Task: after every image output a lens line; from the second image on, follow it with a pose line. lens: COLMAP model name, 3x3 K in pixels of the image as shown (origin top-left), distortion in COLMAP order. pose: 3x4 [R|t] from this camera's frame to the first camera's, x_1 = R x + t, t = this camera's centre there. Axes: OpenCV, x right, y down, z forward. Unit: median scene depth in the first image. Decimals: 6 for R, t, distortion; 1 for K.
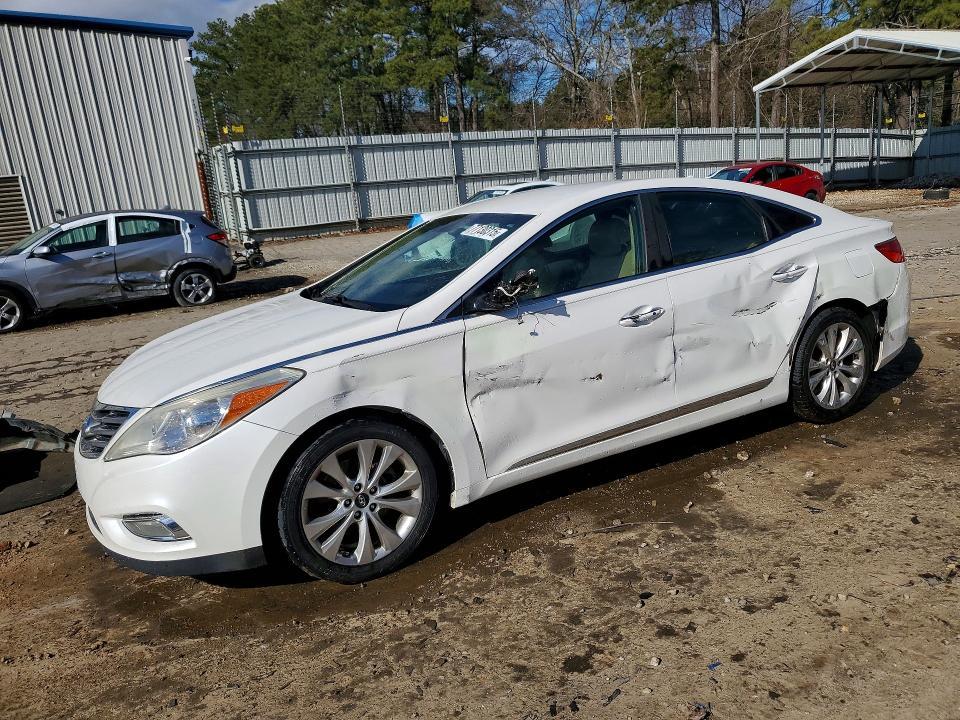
lens RADIAL K [[728.3, 0, 483.2], [0, 728.3, 358.0], [0, 0, 1]] dist [0.009649, -0.000386]
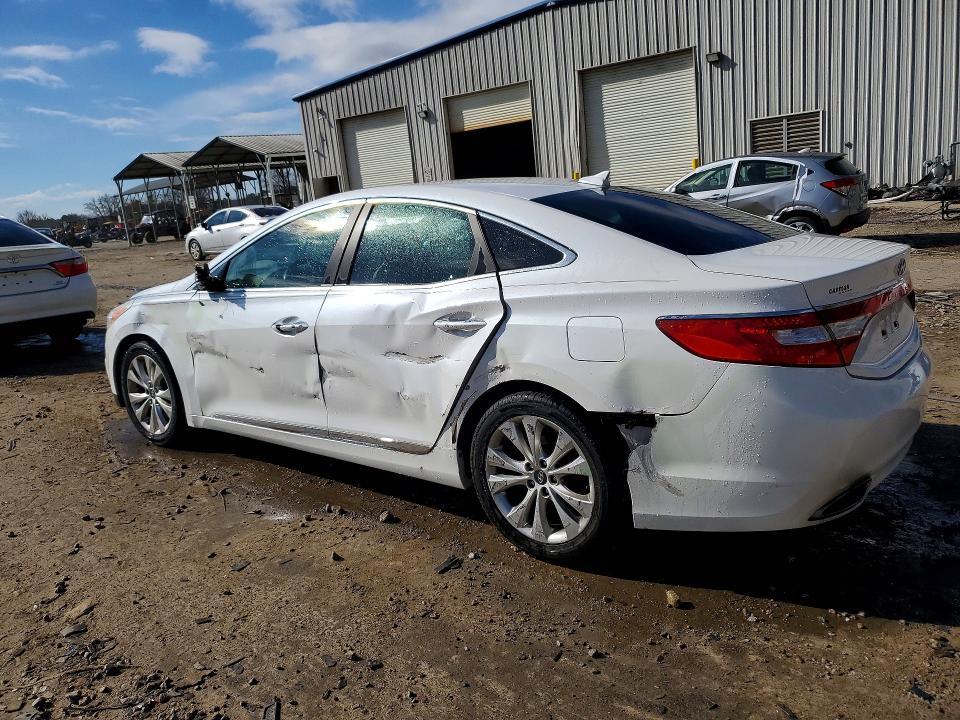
lens RADIAL K [[728.3, 0, 489.5], [0, 728.3, 356.5], [0, 0, 1]] dist [0.009649, -0.000386]
pose [[0.401158, 0.258600, -0.878748, 1.107235], [-0.166894, 0.963900, 0.207469, -0.246127], [0.900677, 0.063430, 0.429835, 0.728631]]
